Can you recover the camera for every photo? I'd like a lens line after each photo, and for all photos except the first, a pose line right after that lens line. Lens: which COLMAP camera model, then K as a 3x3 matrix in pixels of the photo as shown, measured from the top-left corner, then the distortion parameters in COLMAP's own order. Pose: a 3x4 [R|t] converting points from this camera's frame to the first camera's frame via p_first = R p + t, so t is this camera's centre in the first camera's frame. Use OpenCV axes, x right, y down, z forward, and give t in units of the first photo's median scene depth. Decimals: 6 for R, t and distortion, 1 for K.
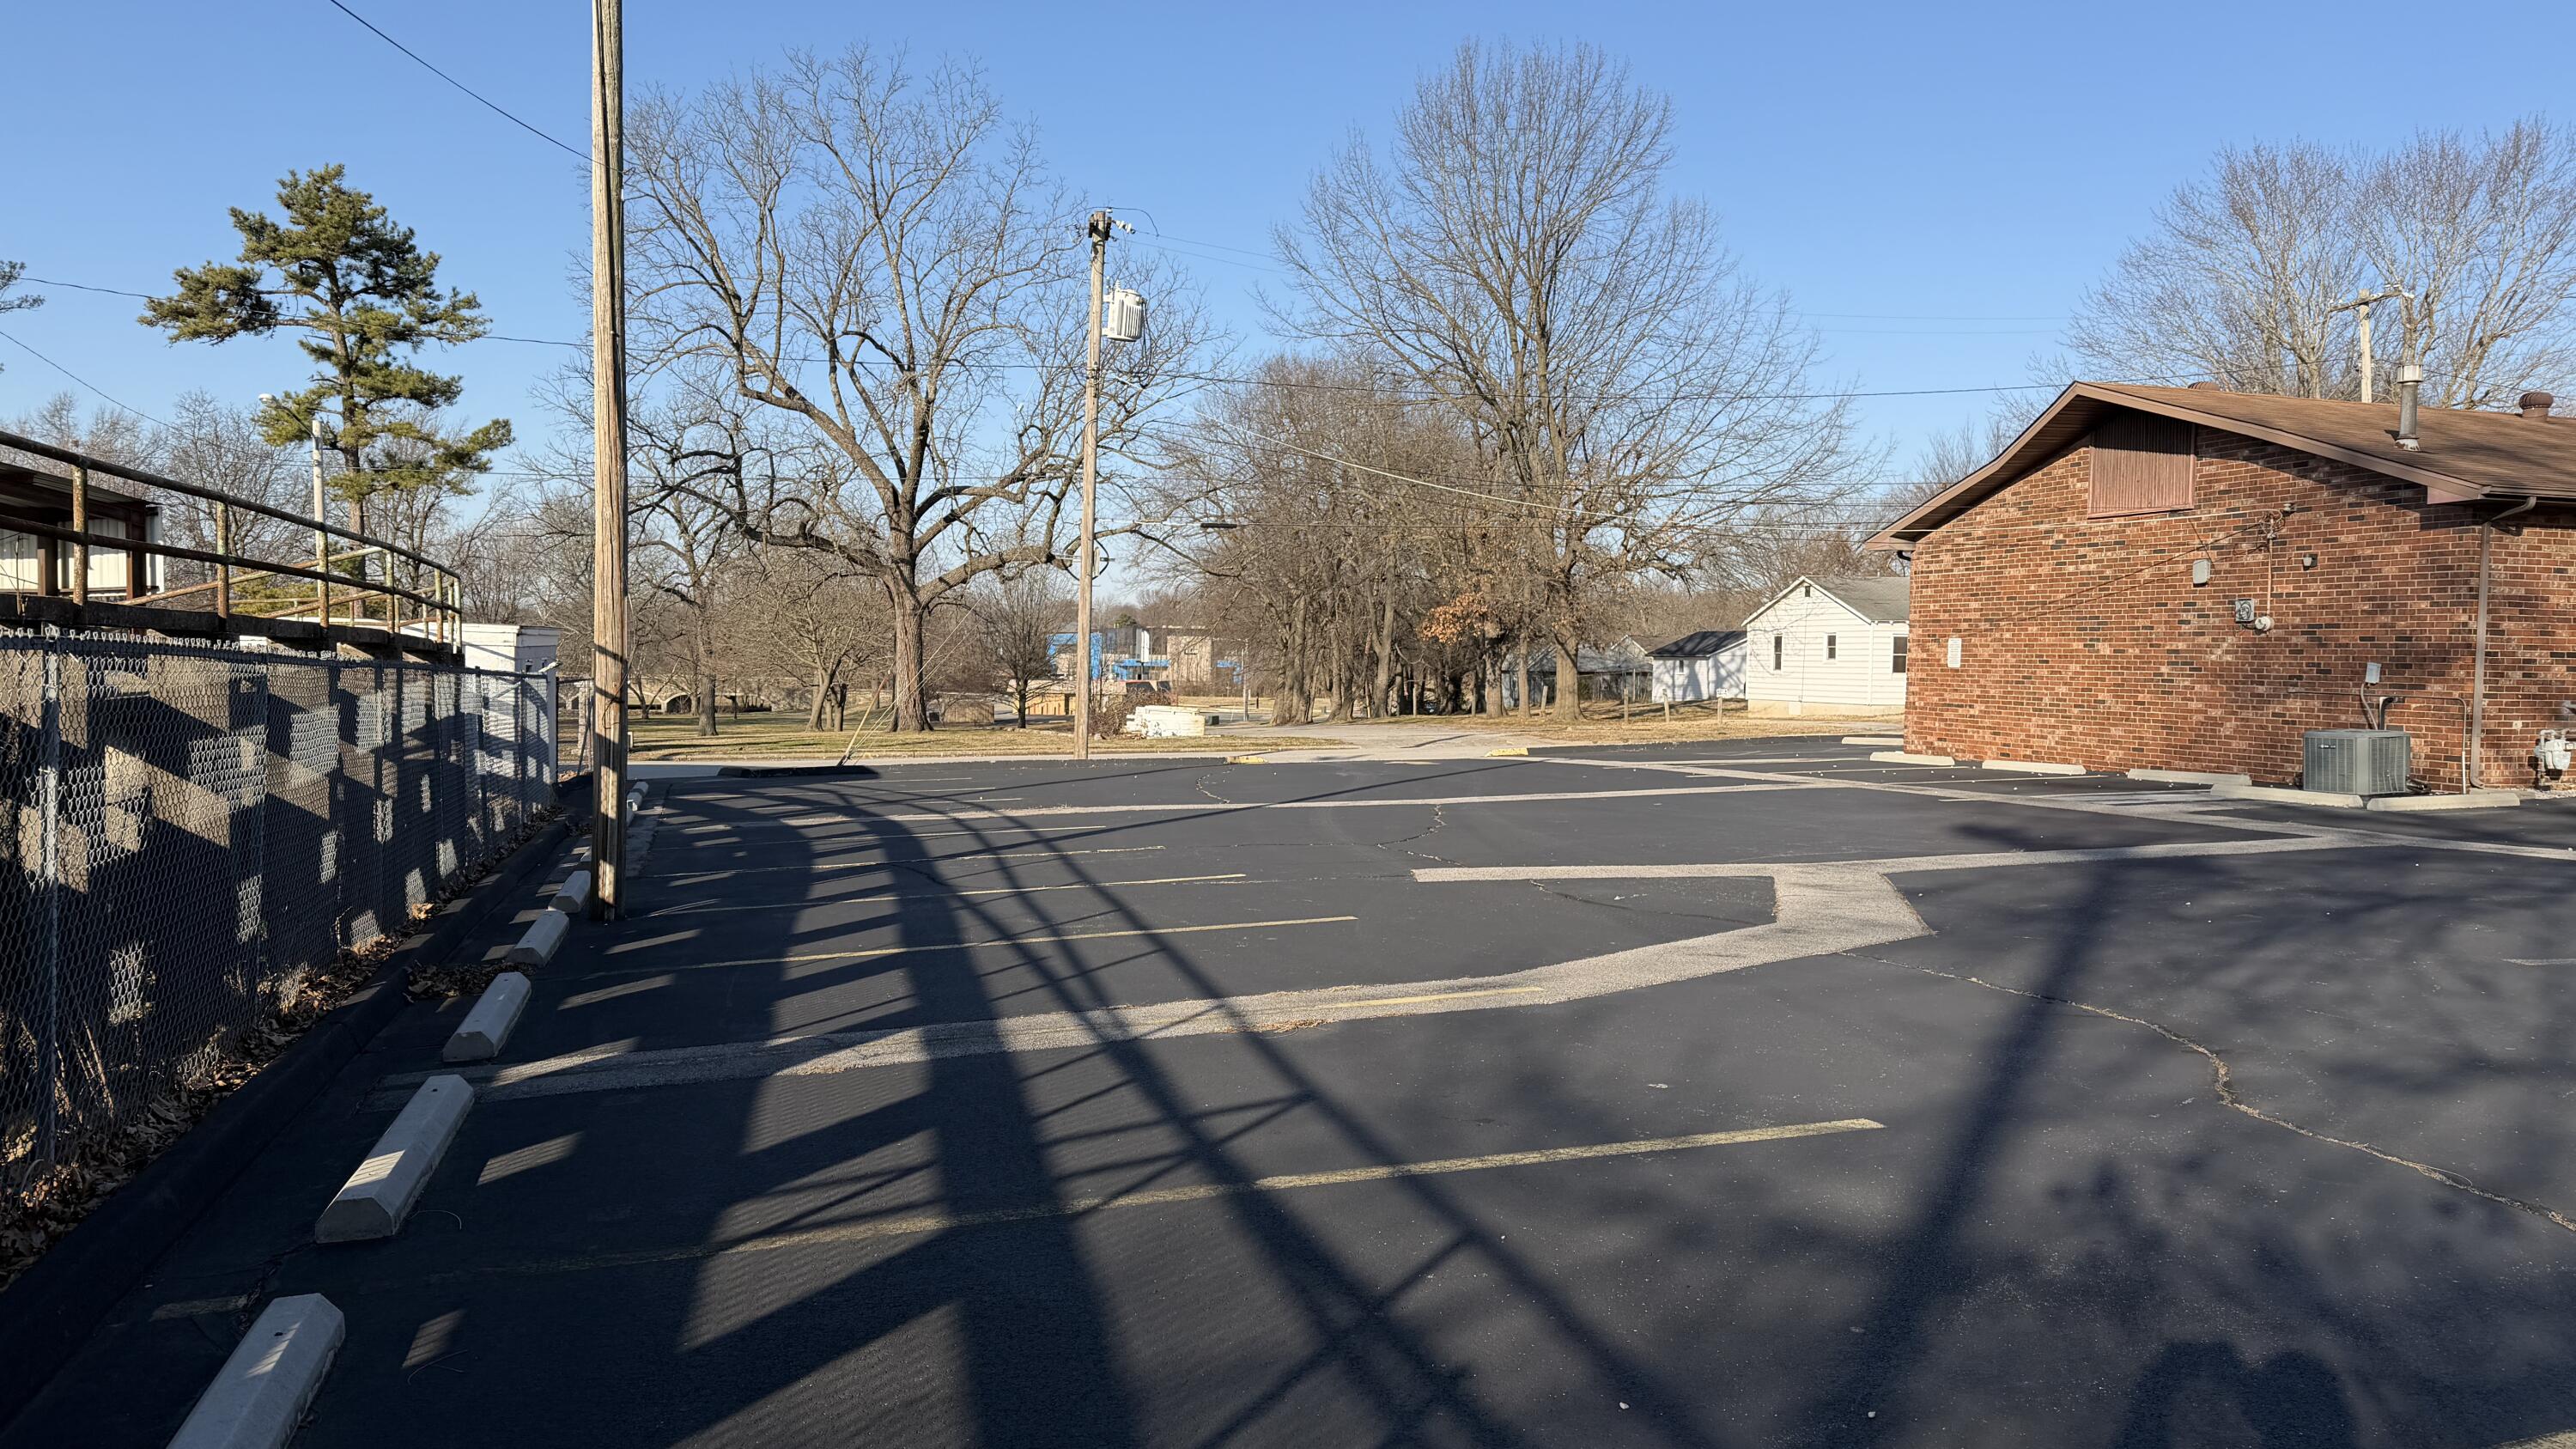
lens RADIAL K [[1854.5, 0, 1288.0], [0, 1854.5, 724.5], [0, 0, 1]] dist [0.200673, -0.236285]
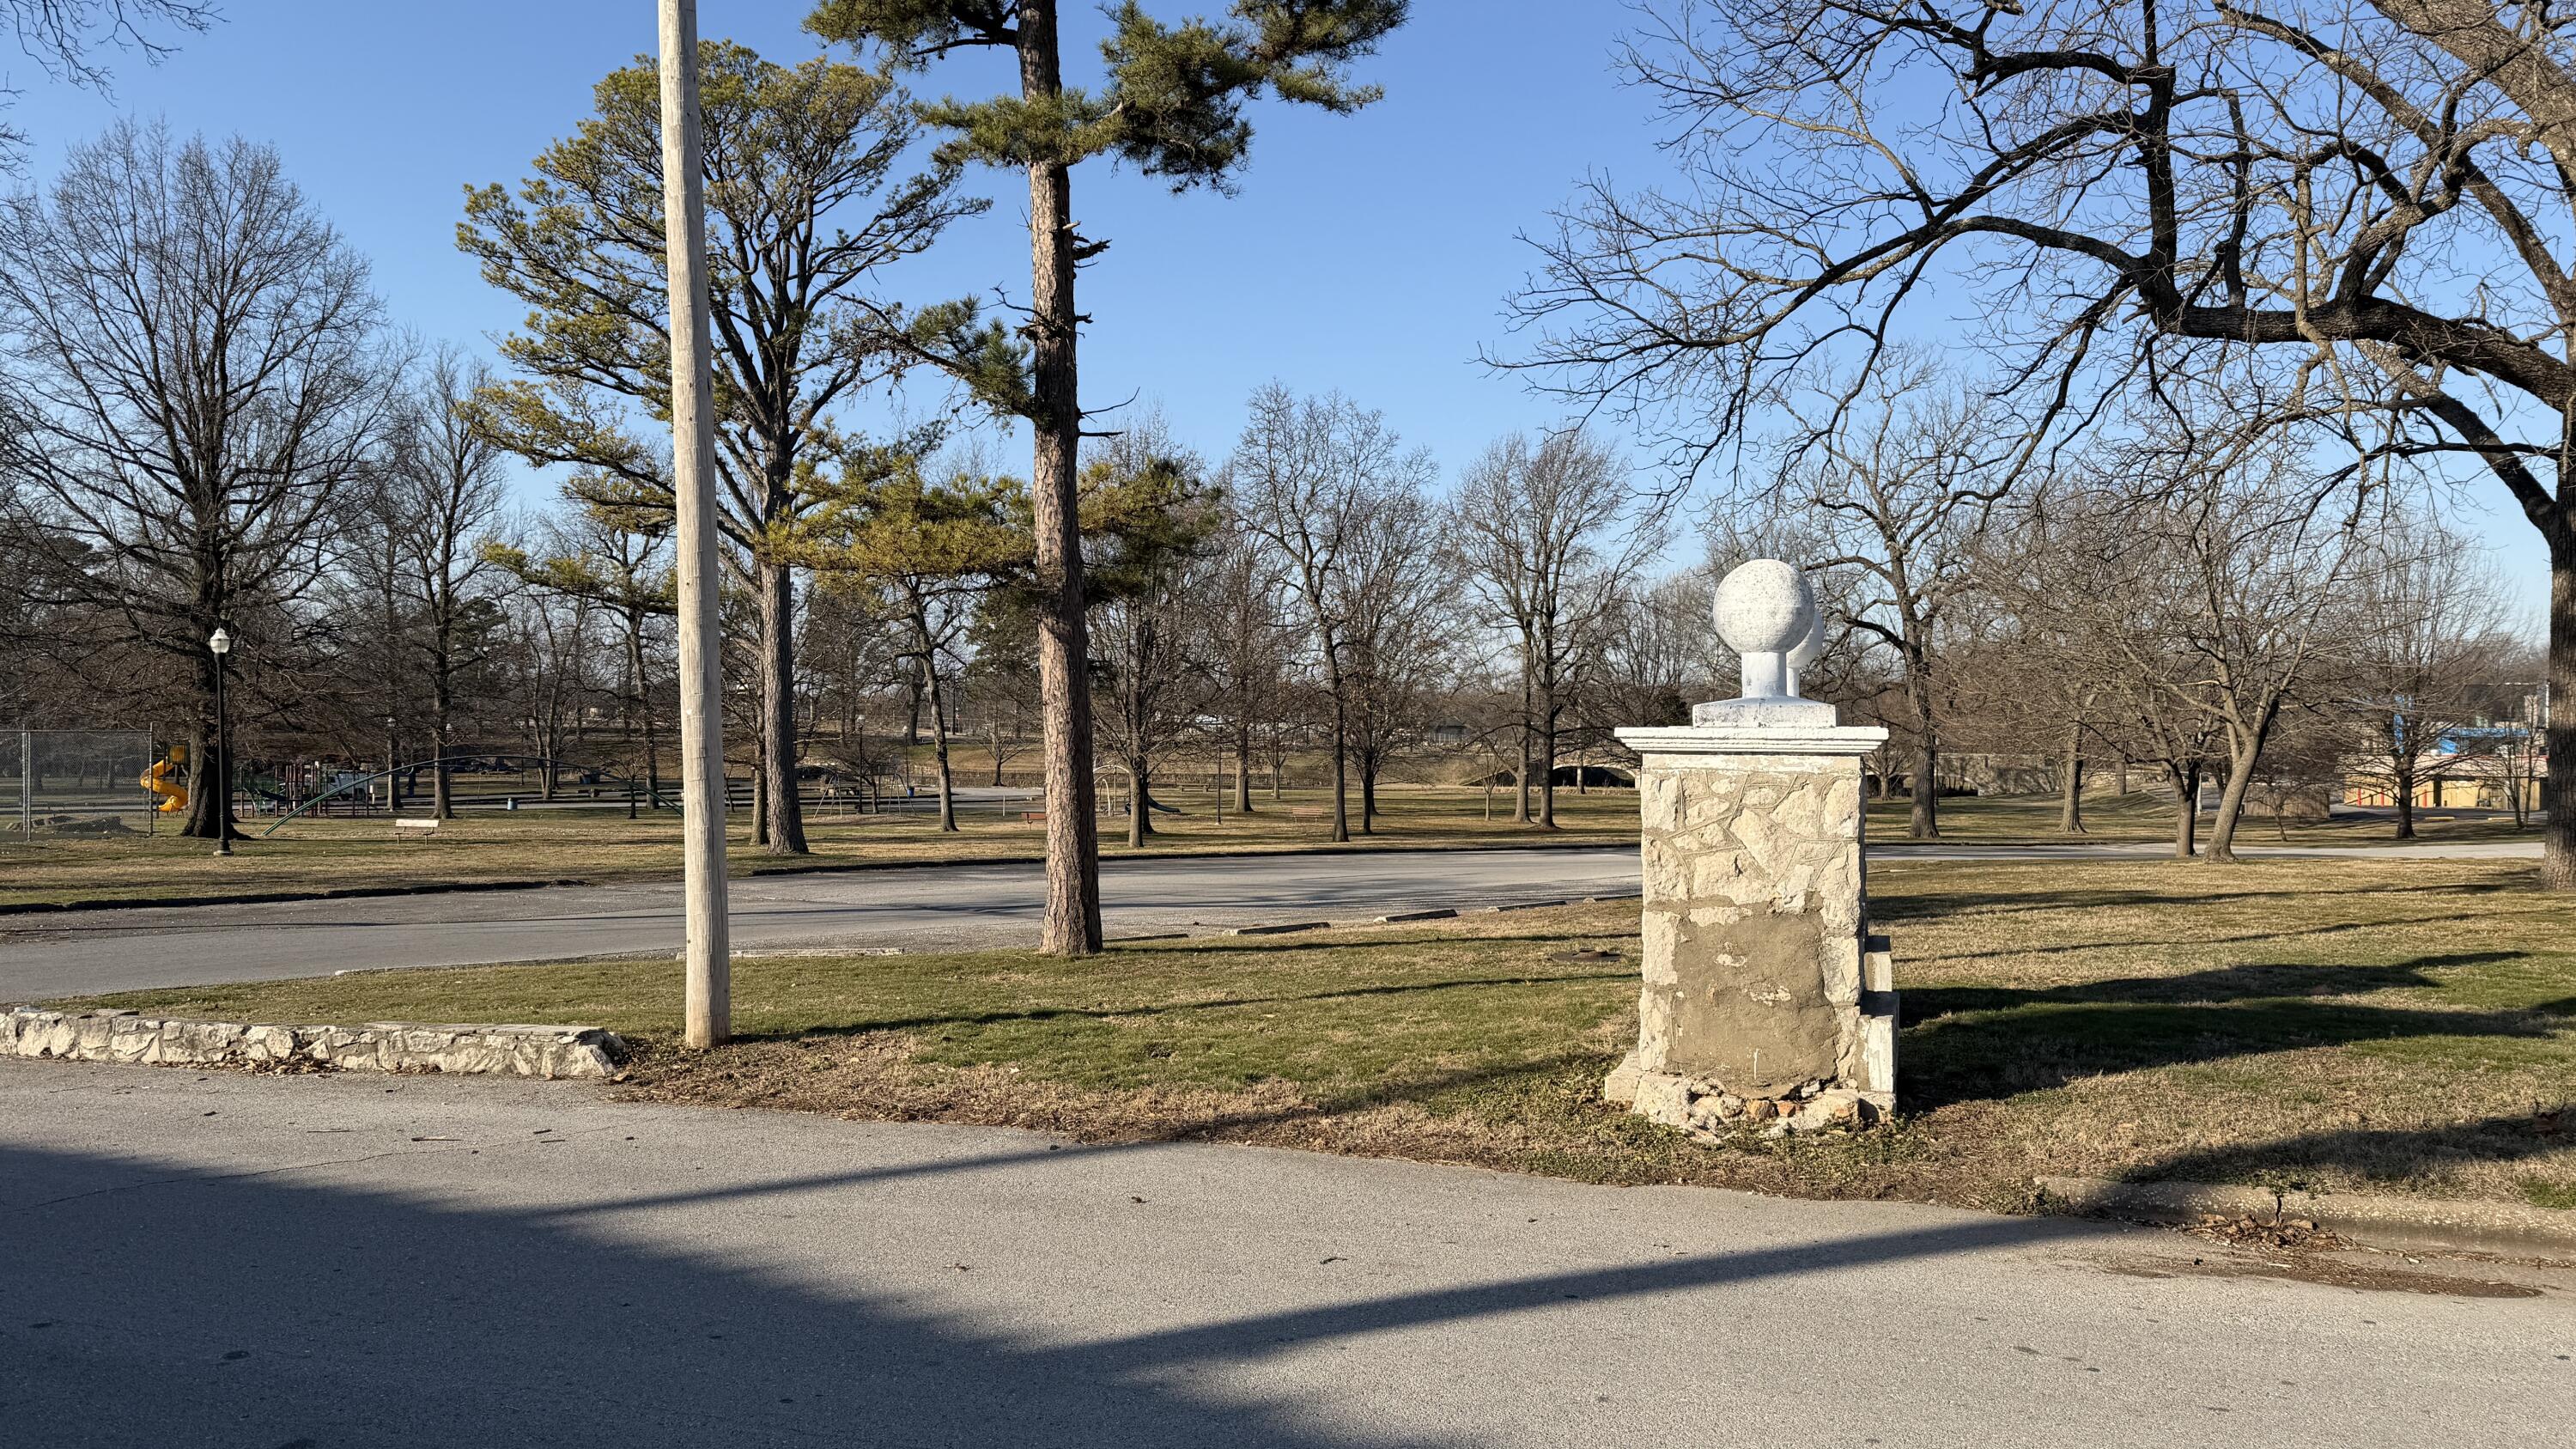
lens RADIAL K [[1795.6, 0, 1279.8], [0, 1795.6, 743.4], [0, 0, 1]] dist [0.130144, -0.202244]
pose [[0.815946, -0.005531, -0.578102, -0.120987], [-0.012451, 0.999554, -0.027136, -0.008357], [0.577995, 0.029339, 0.815513, 0.341275]]
